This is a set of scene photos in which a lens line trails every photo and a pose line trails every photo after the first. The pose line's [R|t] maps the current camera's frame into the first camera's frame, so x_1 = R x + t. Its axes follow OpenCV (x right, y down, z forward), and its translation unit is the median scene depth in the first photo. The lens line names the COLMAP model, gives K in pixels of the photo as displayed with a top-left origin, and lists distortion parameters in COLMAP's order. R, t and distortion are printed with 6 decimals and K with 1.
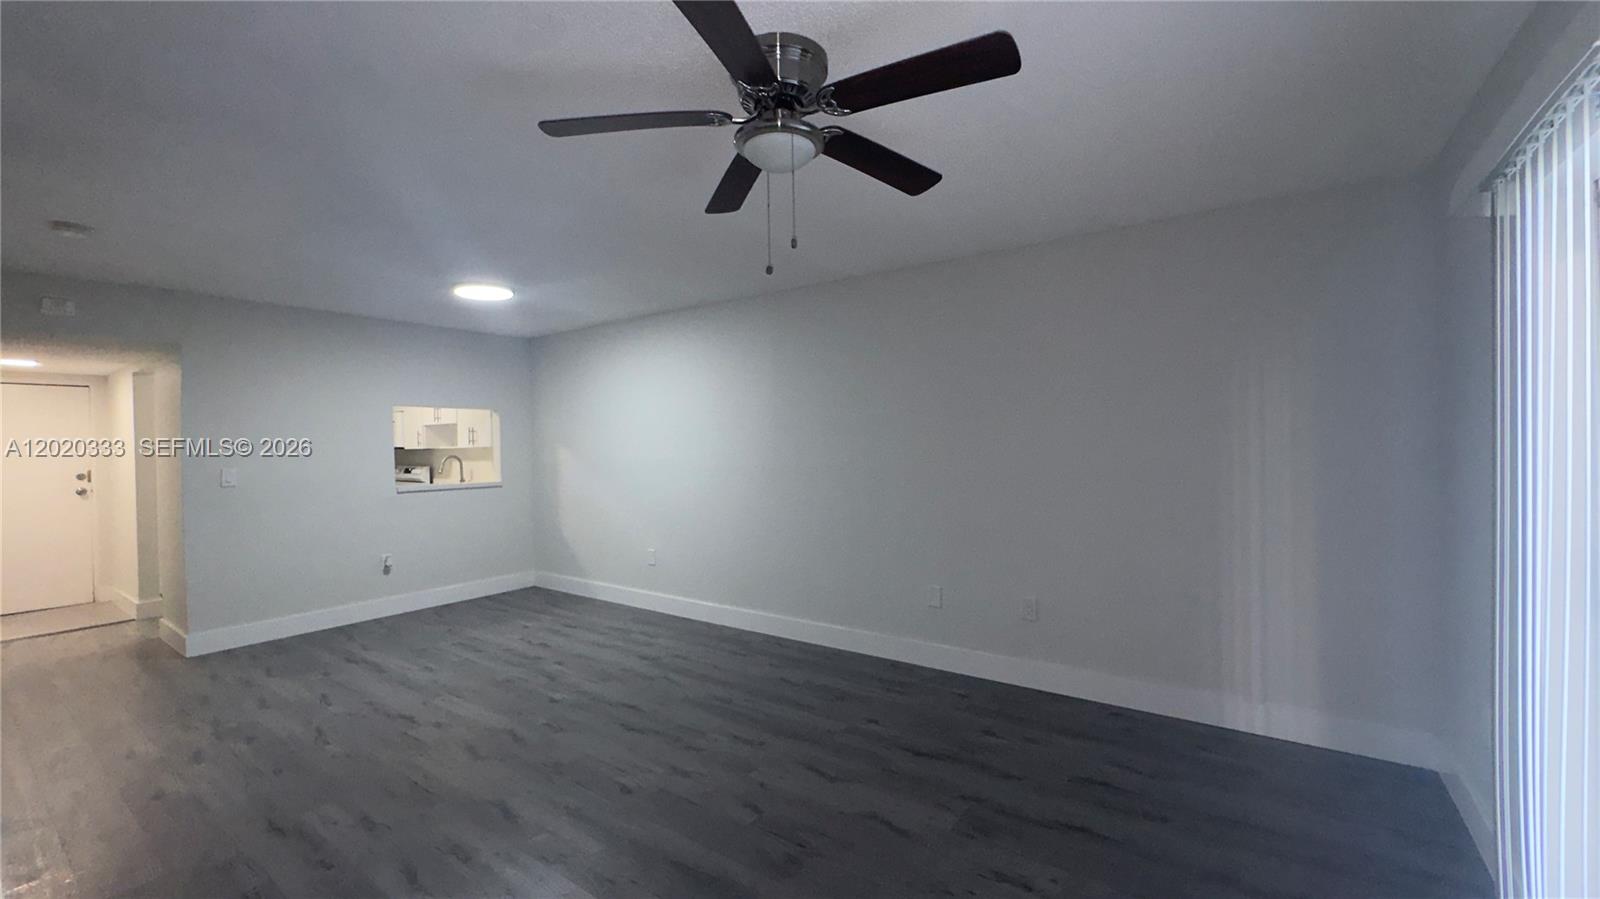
lens RADIAL K [[637.3, 0, 796.4], [0, 637.3, 456.5], [0, 0, 1]] dist [-0.003826, 0.001083]
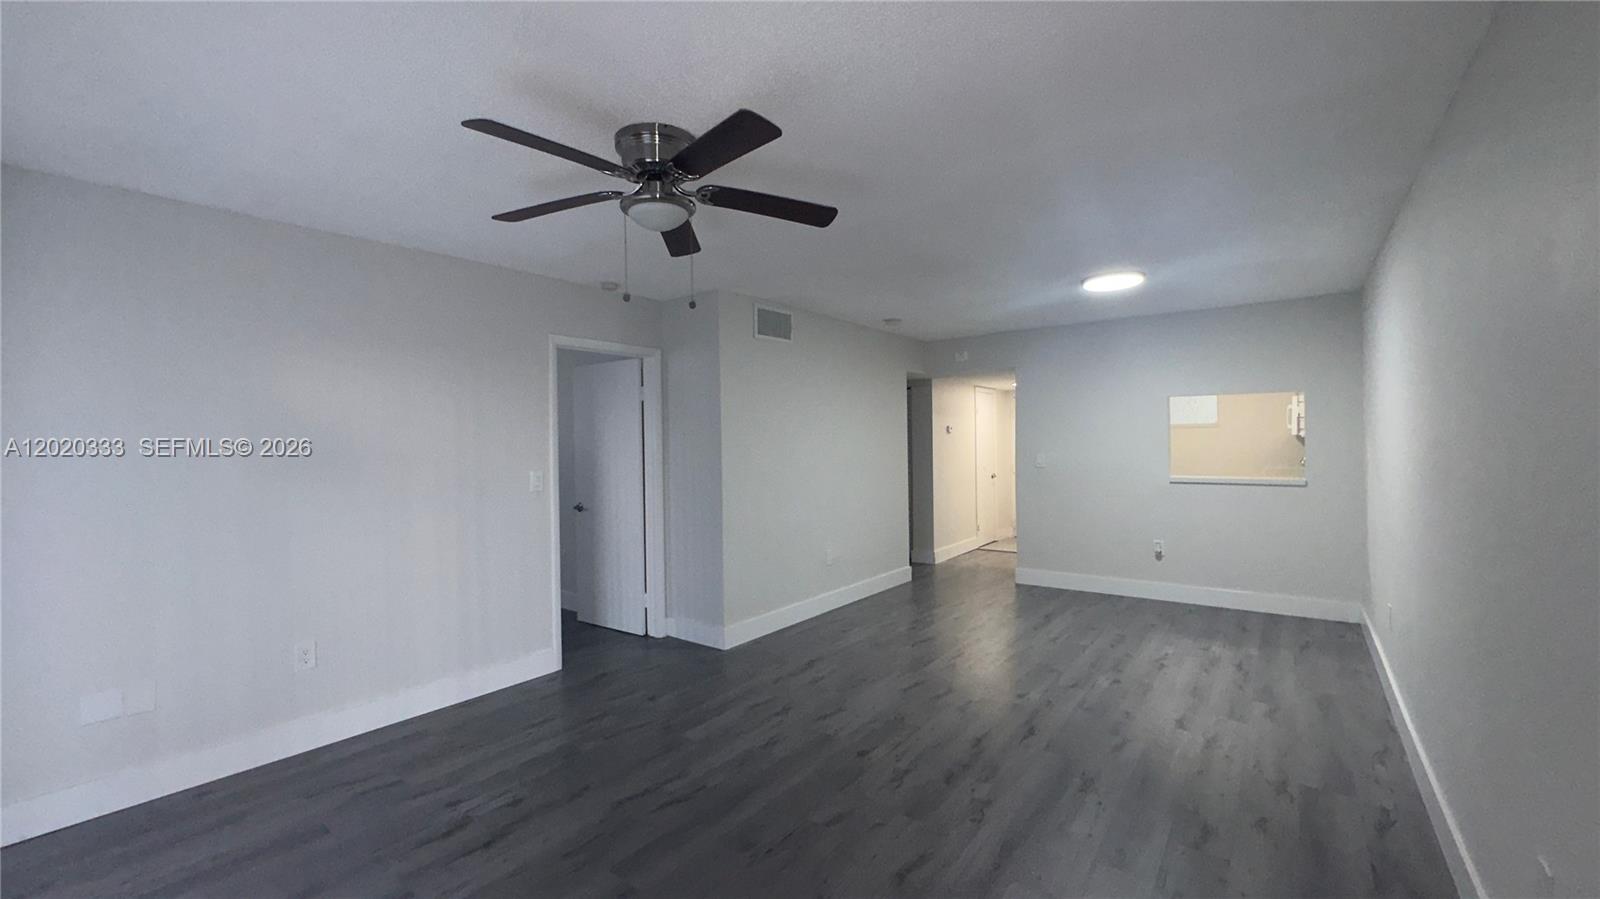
lens RADIAL K [[637.3, 0, 802.6], [0, 637.3, 452.2], [0, 0, 1]] dist [-0.003826, 0.001083]
pose [[-0.018554, 0.029932, -0.999380, 0.525612], [-0.001592, 0.999550, 0.029967, -0.027646], [0.999827, 0.002147, -0.018498, 0.564251]]
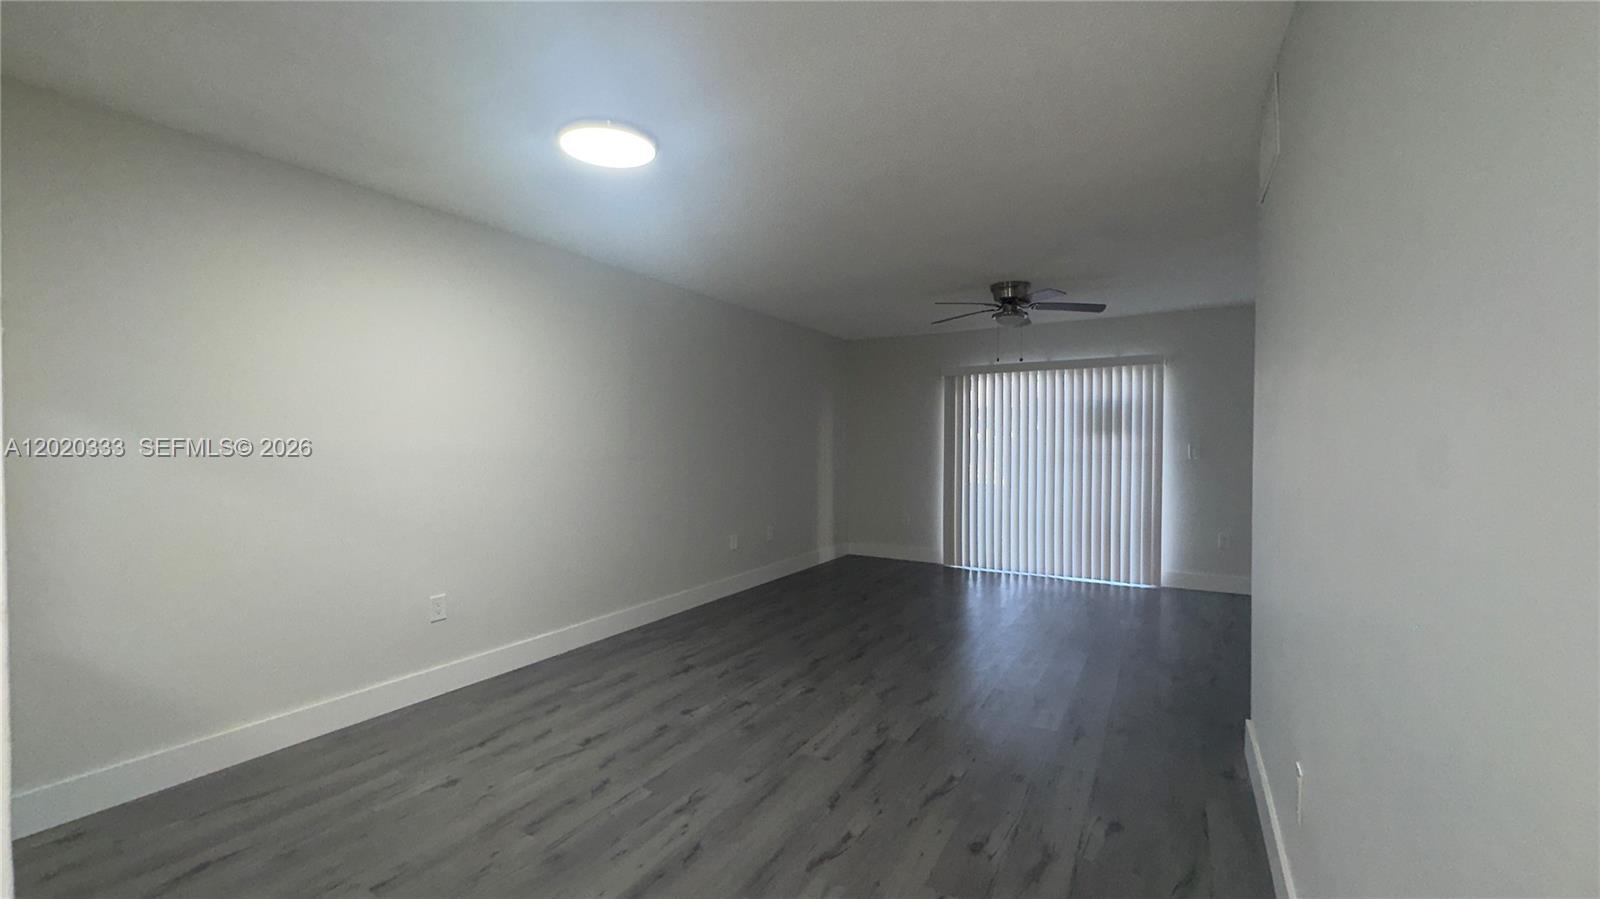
lens RADIAL K [[637.3, 0, 795.3], [0, 637.3, 440.1], [0, 0, 1]] dist [-0.003826, 0.001083]
pose [[-0.090612, 0.016027, 0.995757, -1.130796], [0.014399, 0.999787, -0.014782, 0.015066], [-0.995782, 0.012998, -0.090823, 0.927393]]
